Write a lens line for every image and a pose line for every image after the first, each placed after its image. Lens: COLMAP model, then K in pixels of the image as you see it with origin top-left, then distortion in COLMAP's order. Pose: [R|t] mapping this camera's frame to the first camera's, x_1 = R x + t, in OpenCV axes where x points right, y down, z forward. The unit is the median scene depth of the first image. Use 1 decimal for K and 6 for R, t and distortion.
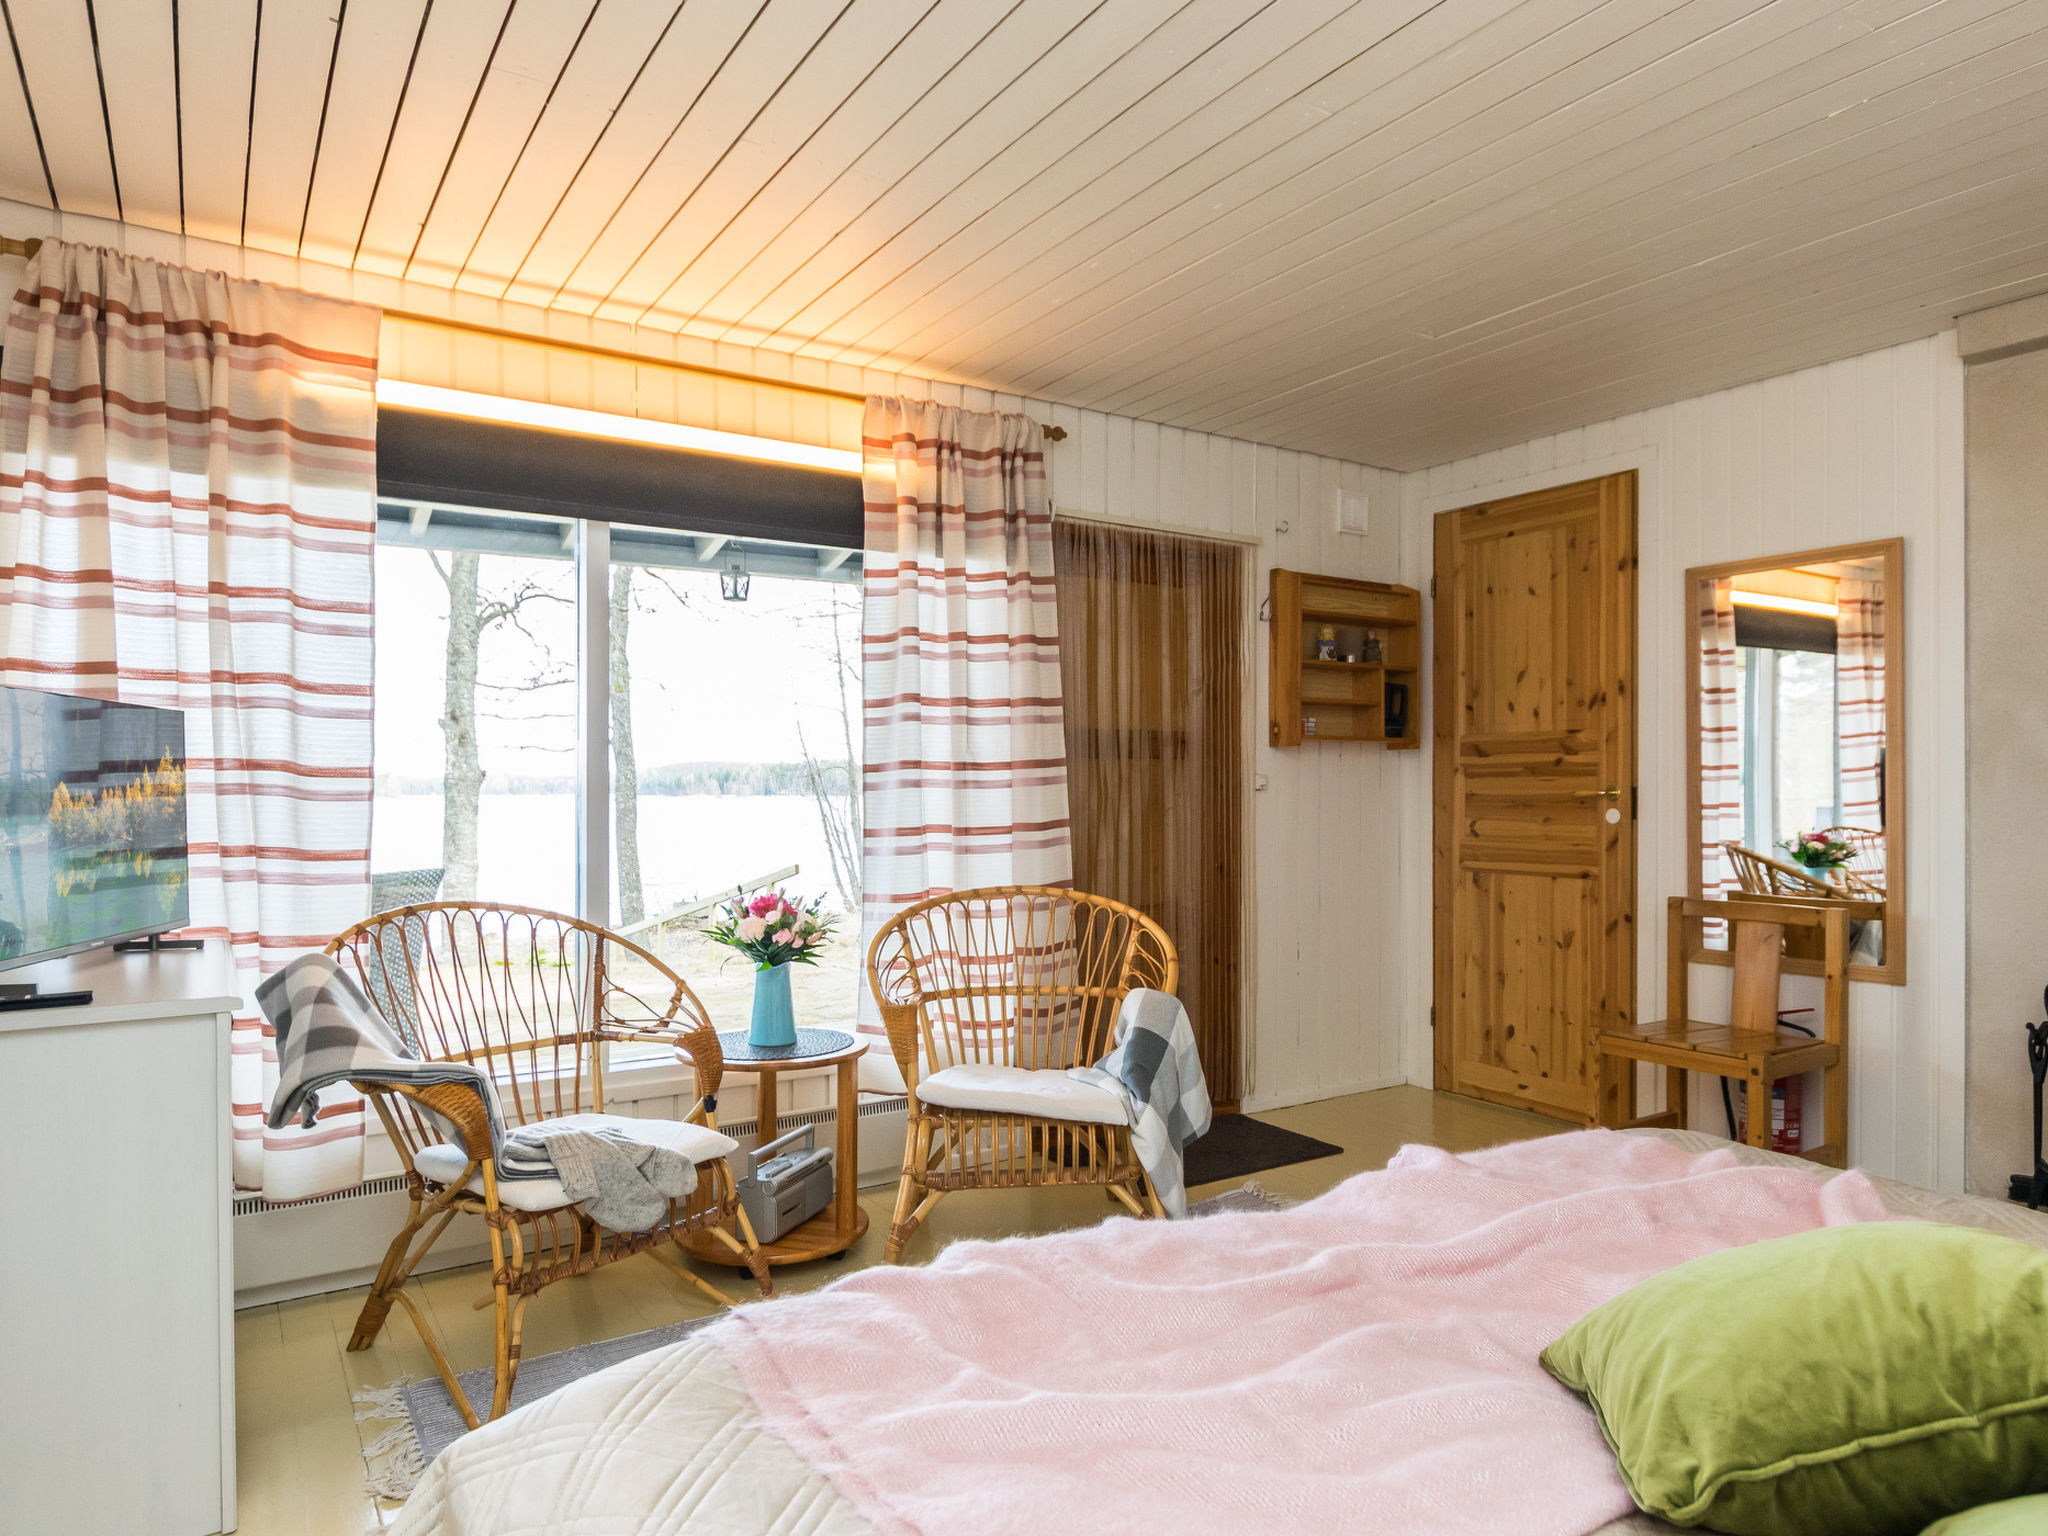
lens RADIAL K [[1269.8, 0, 1024.0], [0, 1269.8, 768.0], [0, 0, 1]] dist [-0.002446, -0.002153]
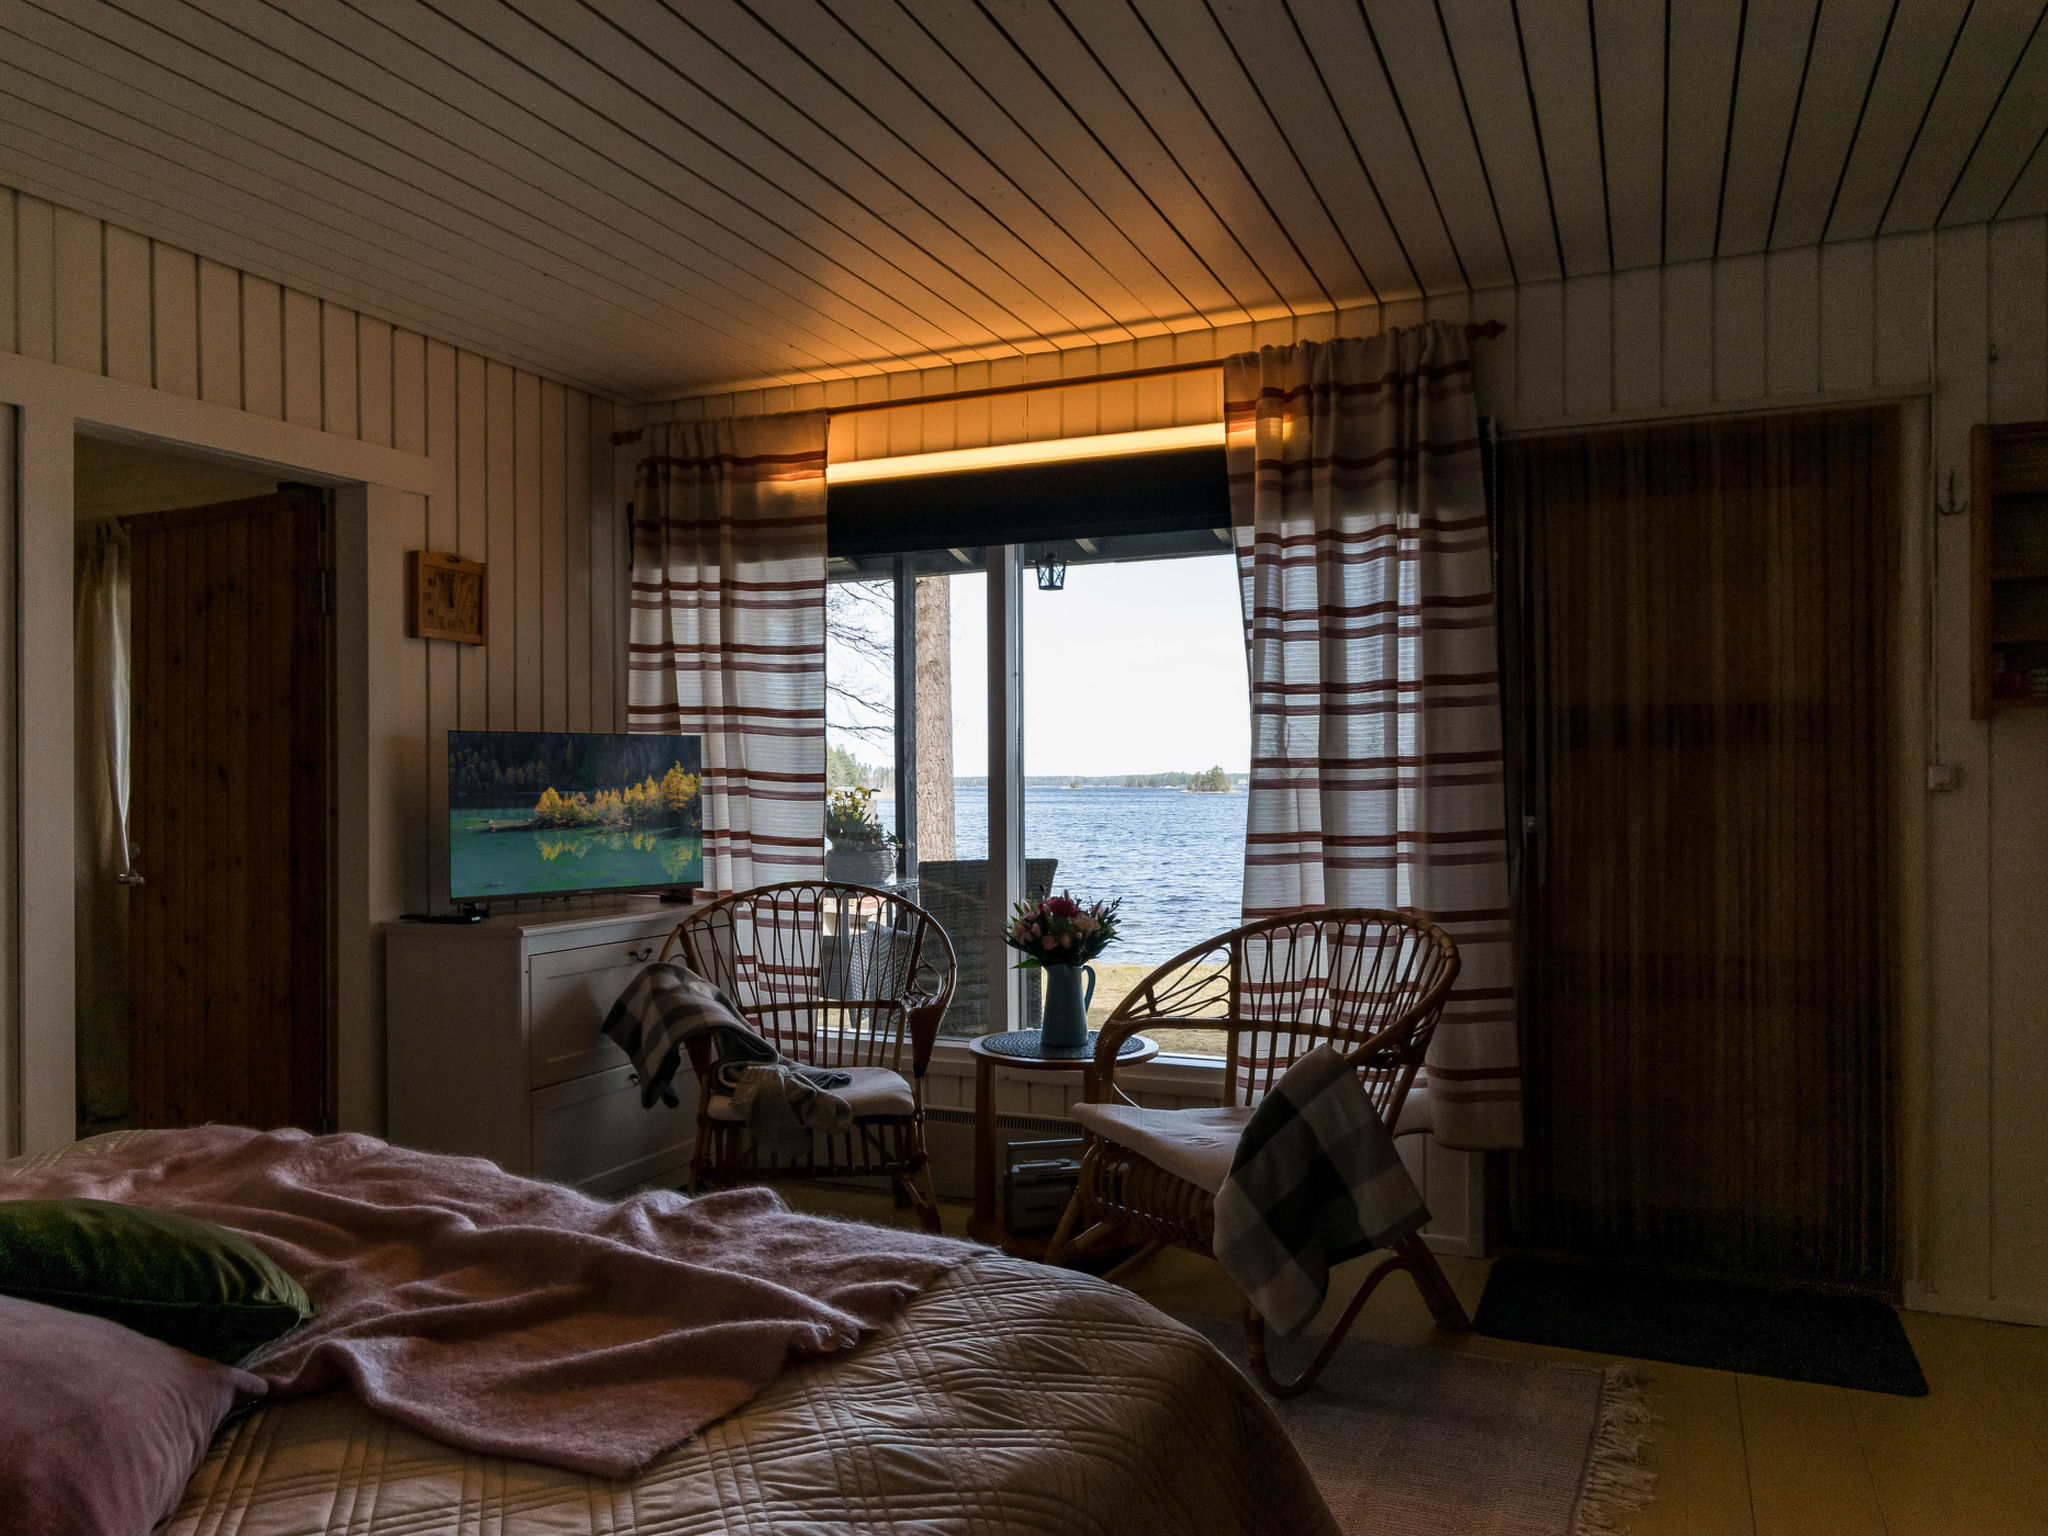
lens RADIAL K [[1448.2, 0, 1024.0], [0, 1448.2, 768.0], [0, 0, 1]] dist [-0.000329, -0.000747]
pose [[0.552174, -0.012812, -0.833630, 0.660914], [0.015433, 0.999868, -0.005145, 0.003662], [0.833586, -0.010025, 0.552299, 0.303876]]
